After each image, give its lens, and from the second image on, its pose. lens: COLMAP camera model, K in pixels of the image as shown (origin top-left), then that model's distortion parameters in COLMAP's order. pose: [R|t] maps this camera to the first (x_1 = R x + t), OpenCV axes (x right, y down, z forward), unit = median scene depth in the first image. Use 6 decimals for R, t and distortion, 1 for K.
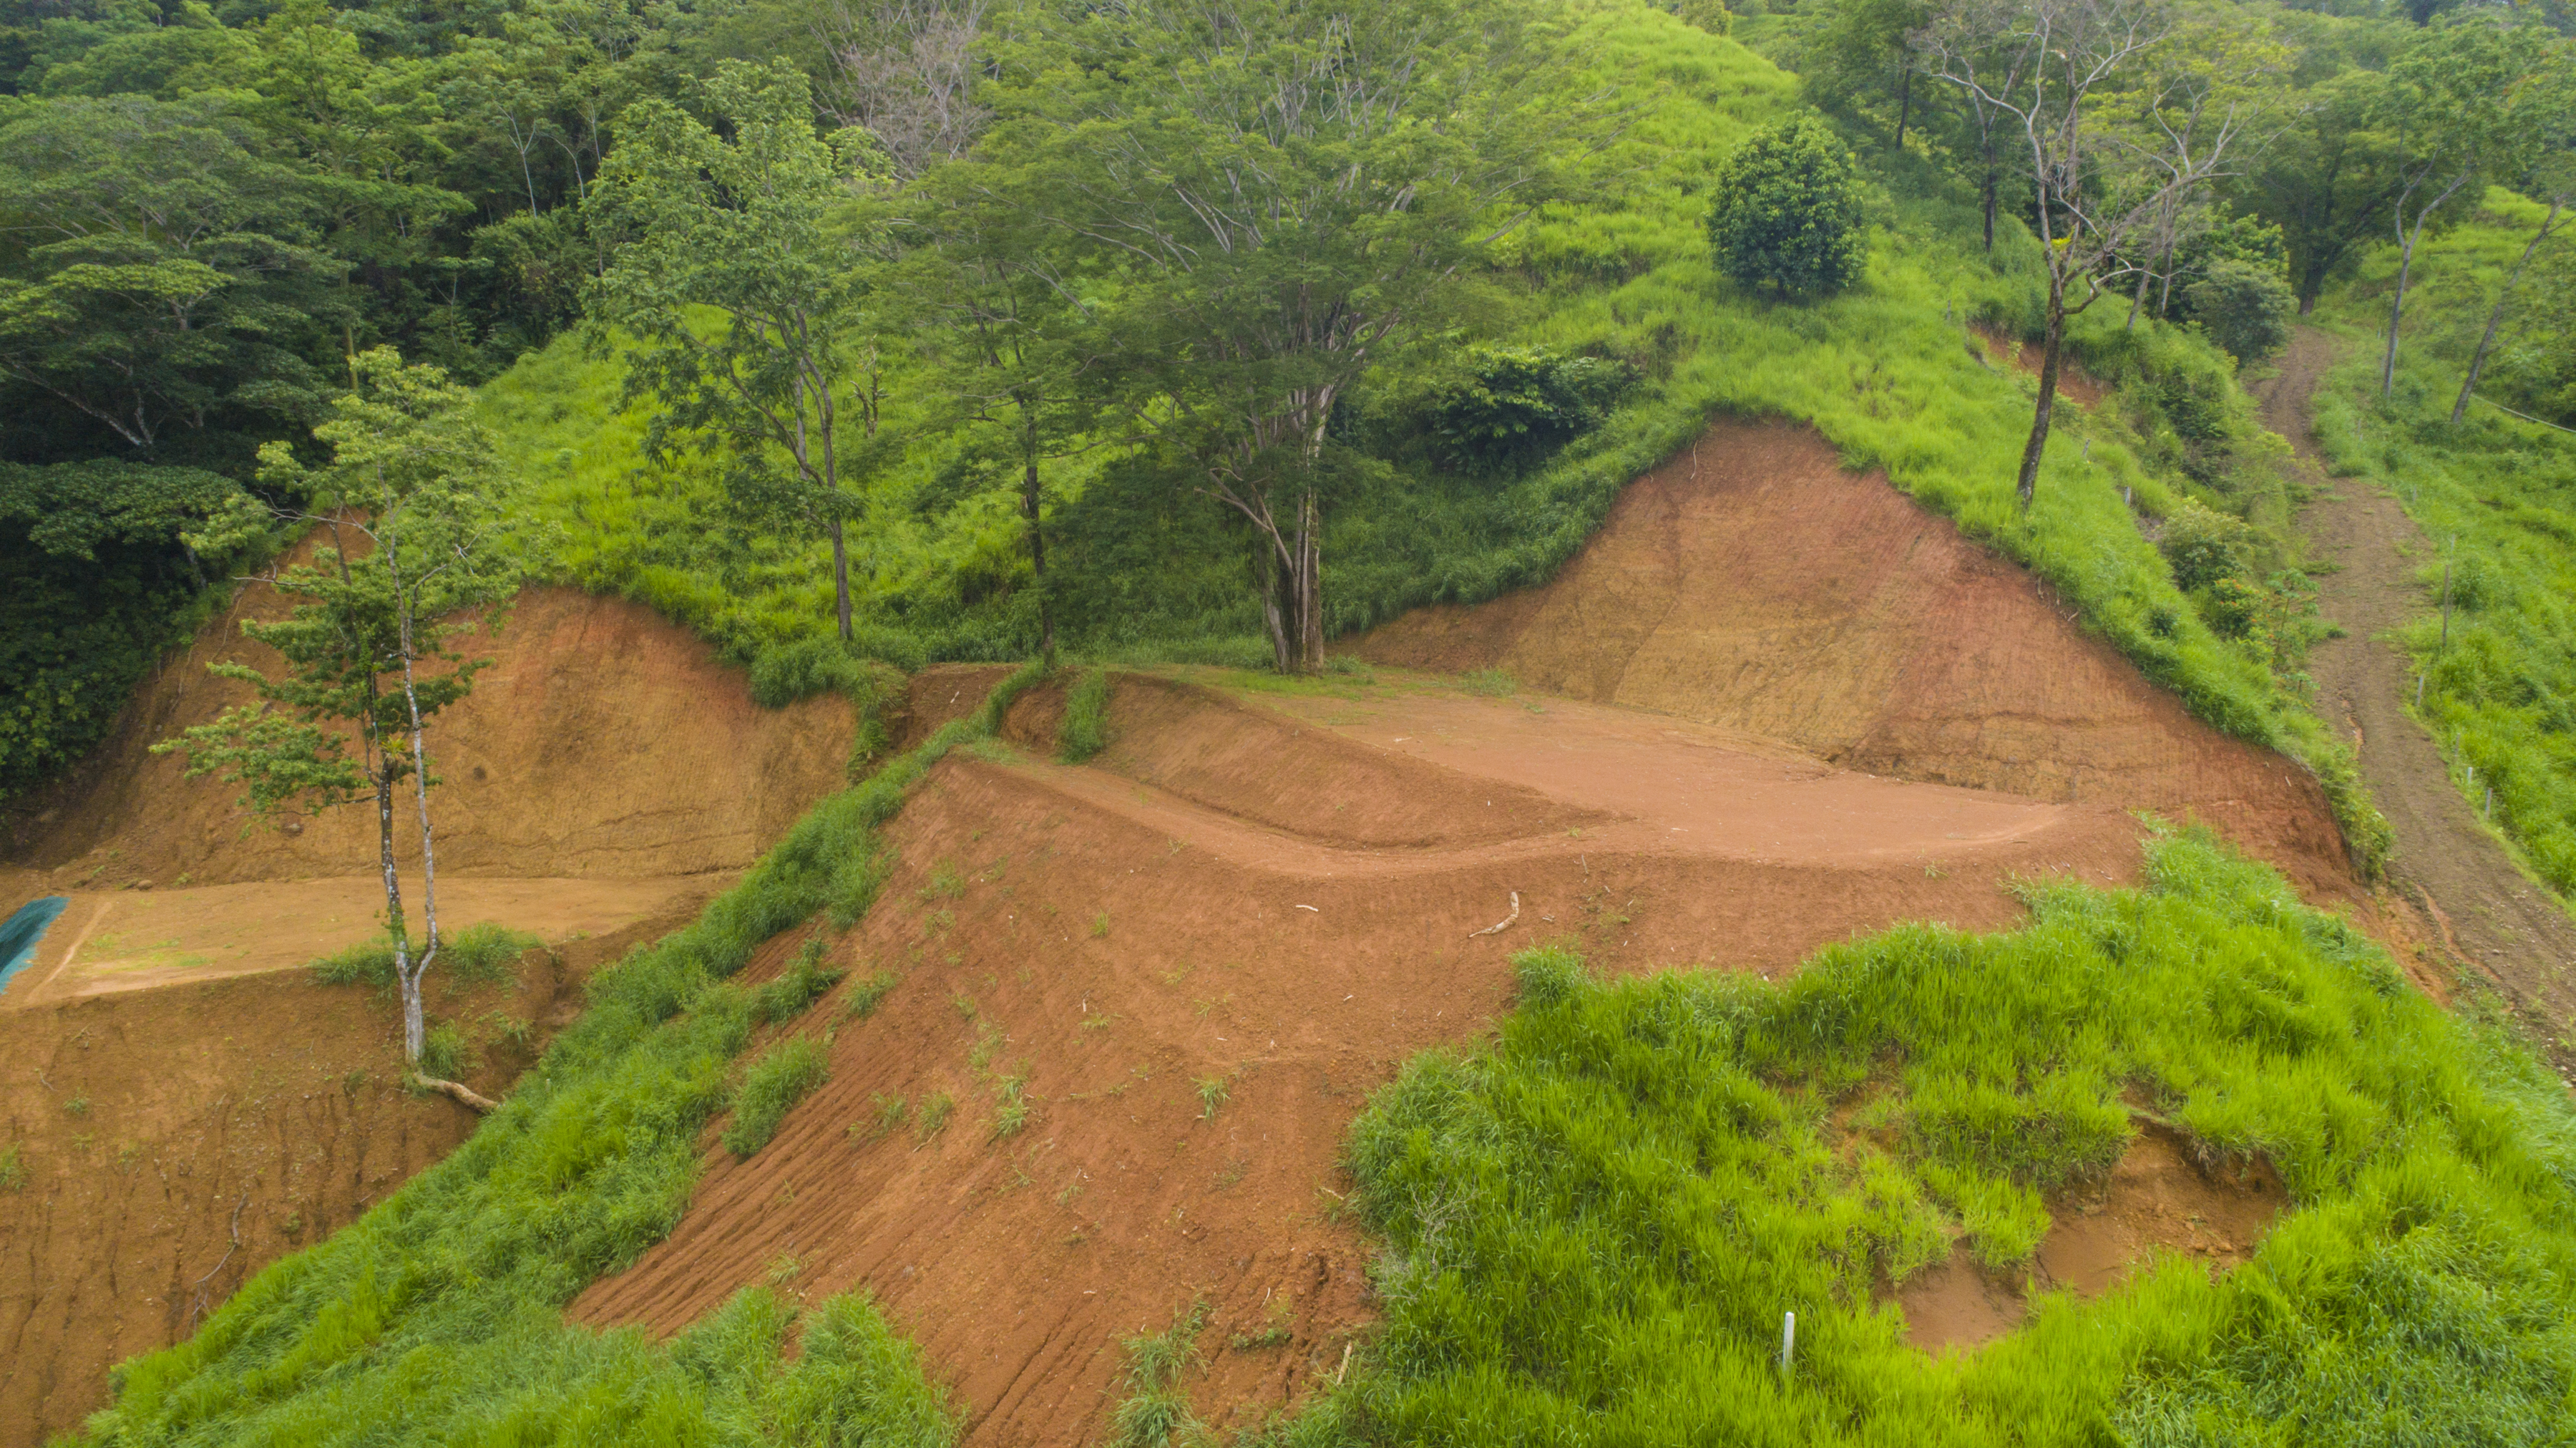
lens RADIAL K [[1738.8, 0, 1272.7], [0, 1738.8, 709.0], [0, 0, 1]] dist [-0.011984, 0.007726]
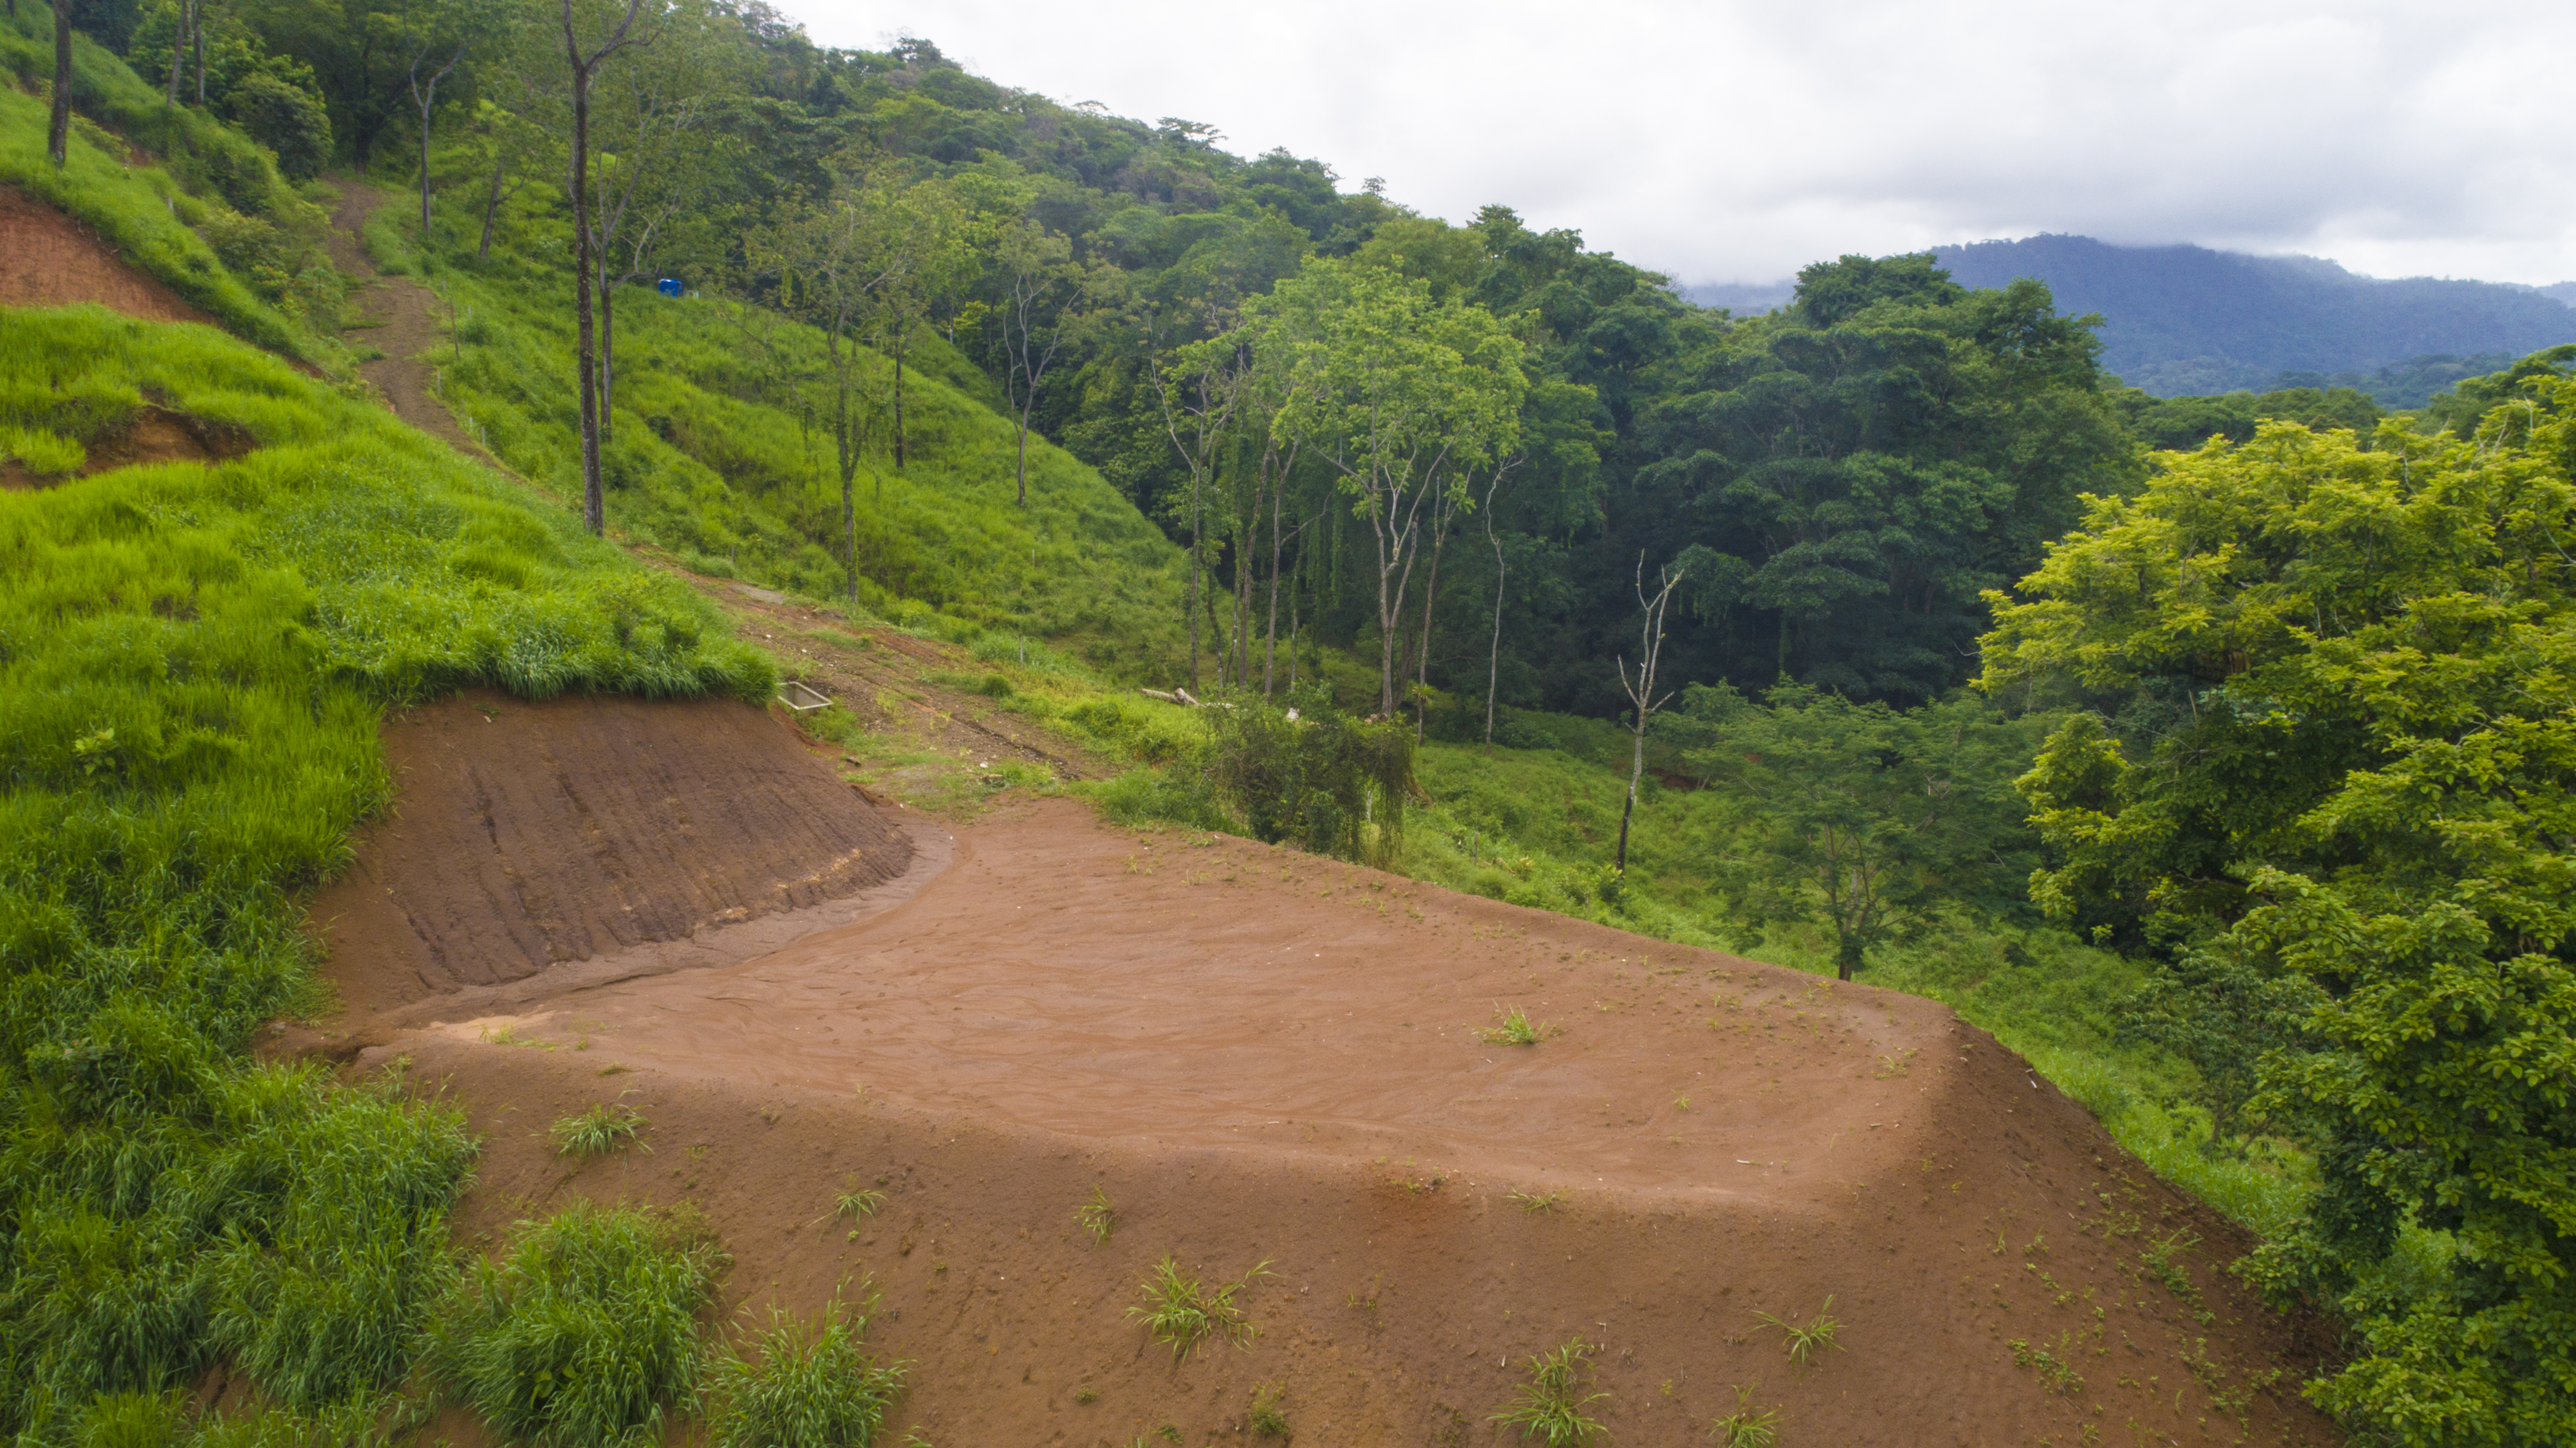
lens RADIAL K [[1738.8, 0, 1298.2], [0, 1738.8, 730.6], [0, 0, 1]] dist [-0.011984, 0.007726]
pose [[0.556763, -0.126477, 0.820986, -0.068033], [0.113110, 0.990678, 0.075912, 0.190990], [-0.822934, 0.050597, 0.565879, -0.217504]]
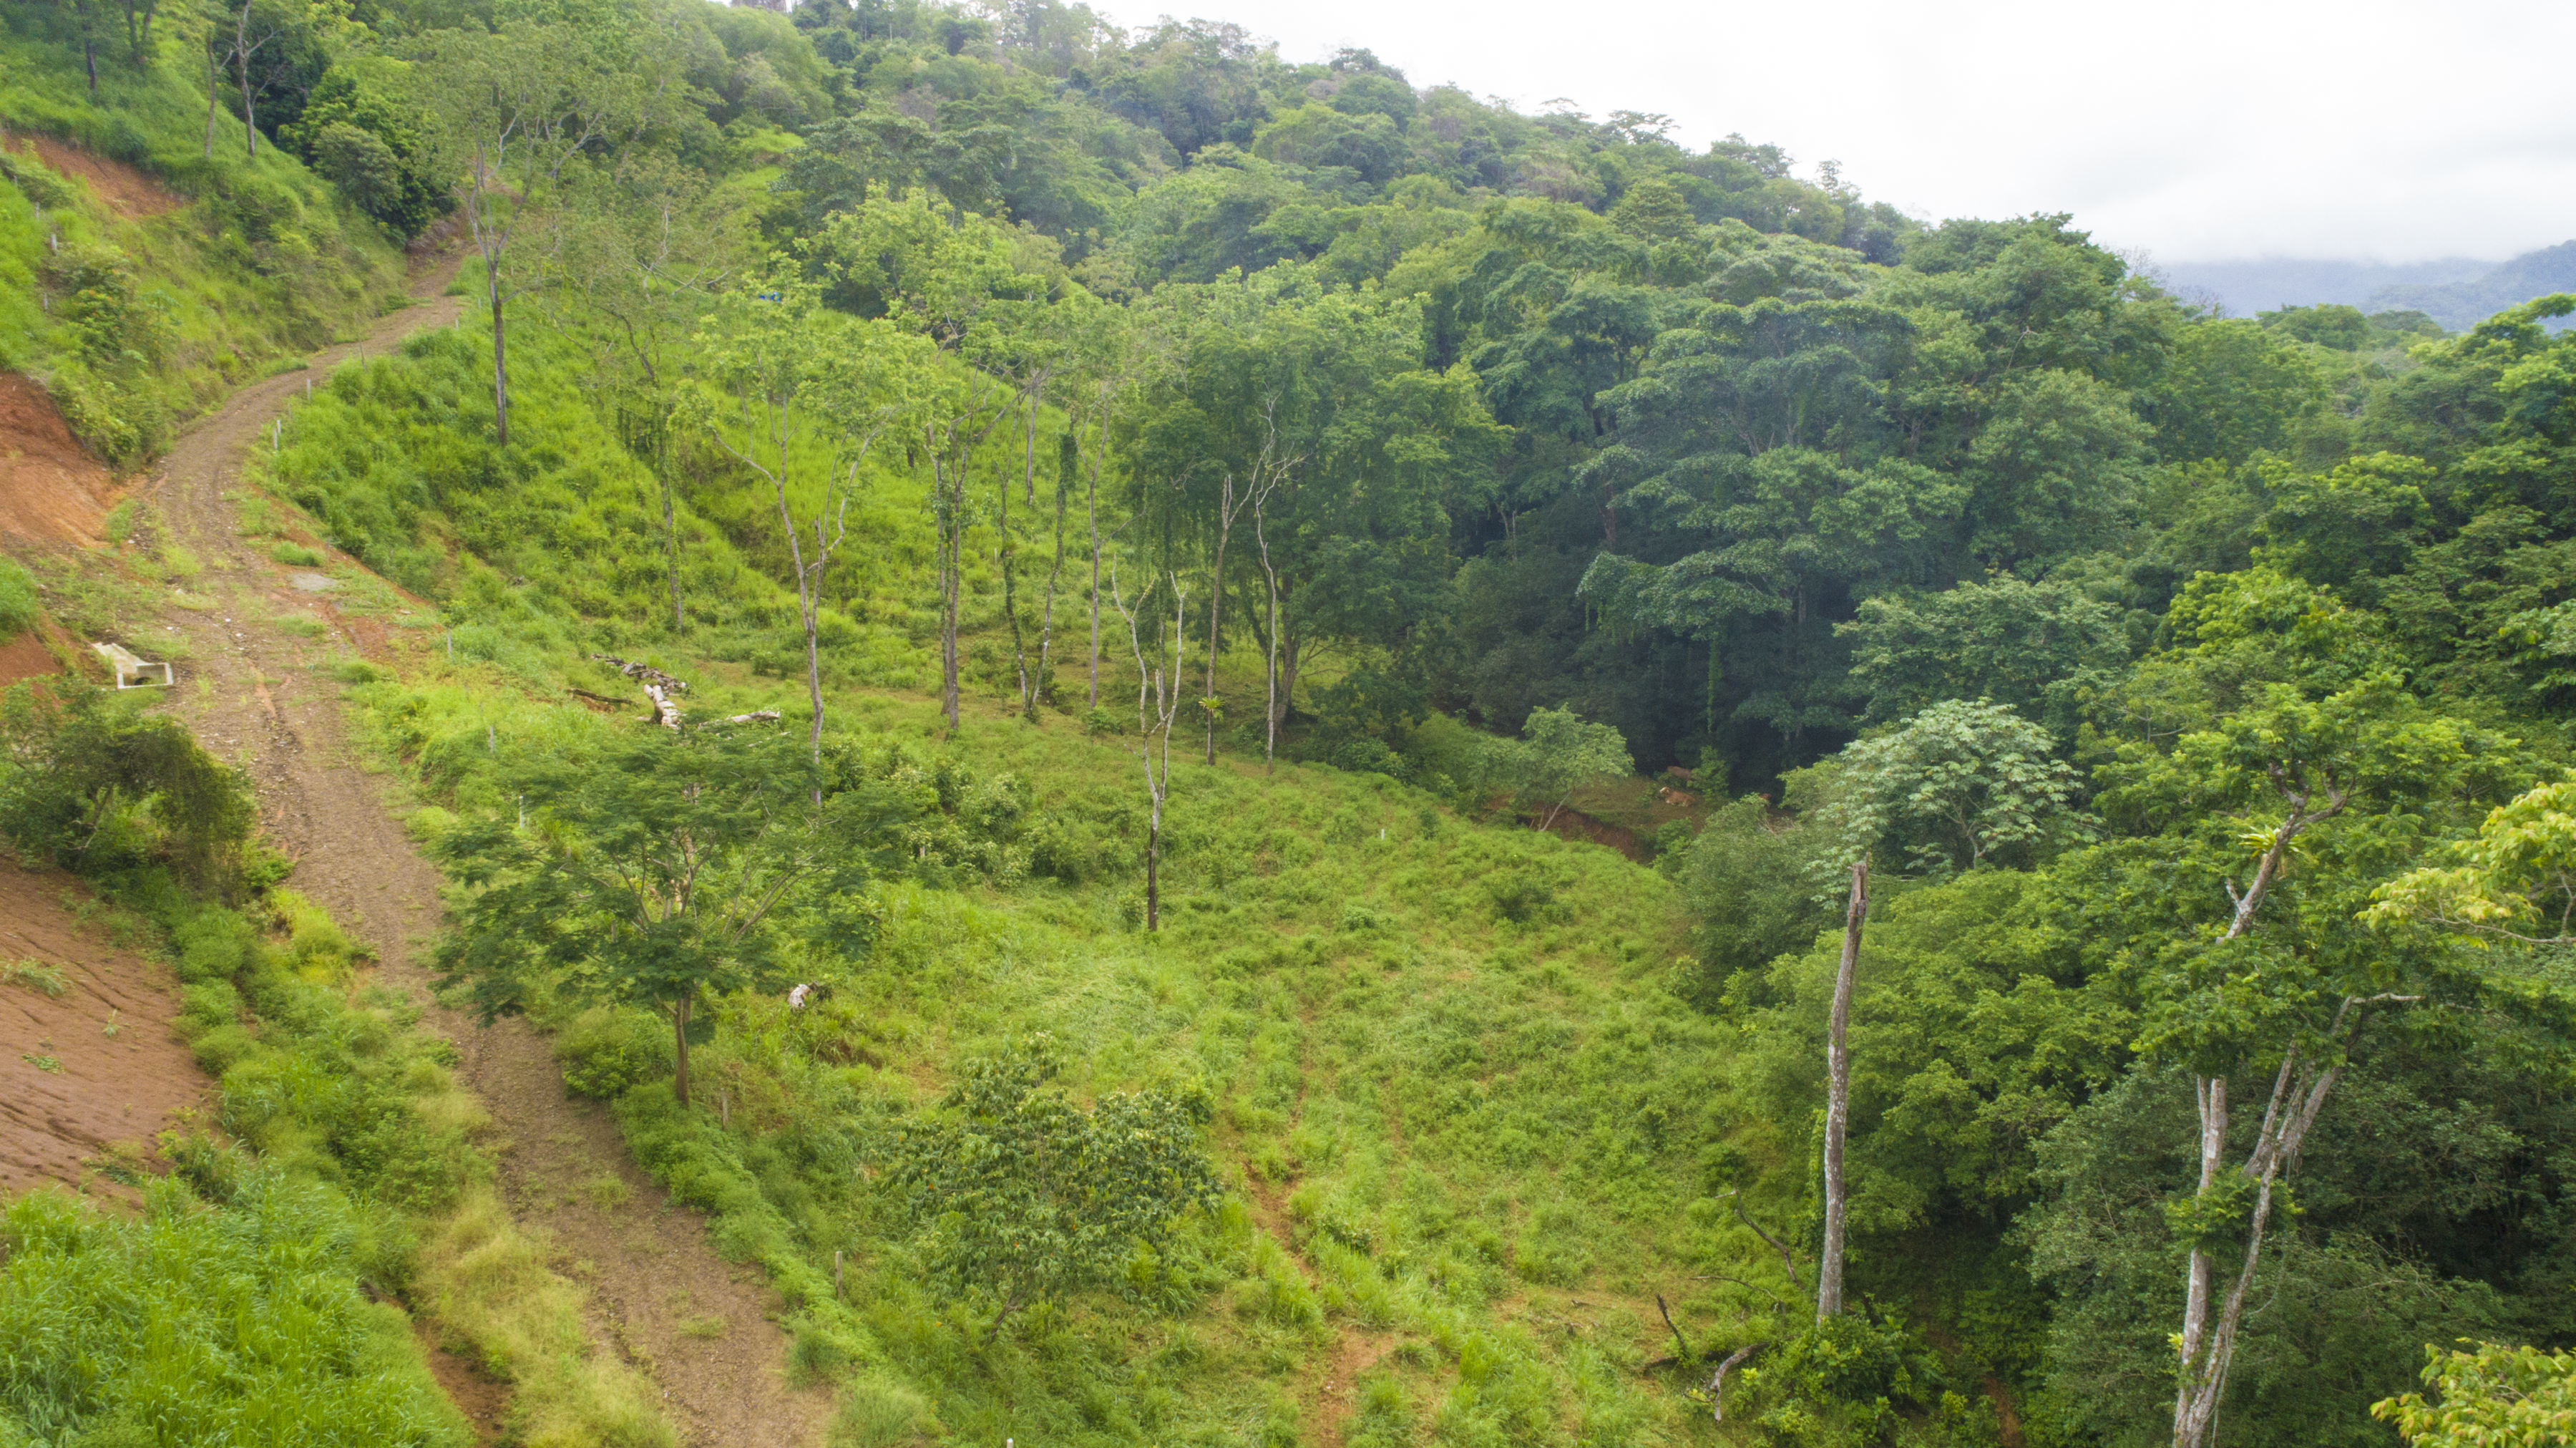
lens RADIAL K [[1738.8, 0, 1292.2], [0, 1738.8, 734.3], [0, 0, 1]] dist [-0.011984, 0.007726]
pose [[0.795999, -0.092357, 0.598211, 0.361523], [0.082506, 0.995622, 0.043928, 0.243649], [-0.599649, 0.014389, 0.800134, -0.569542]]
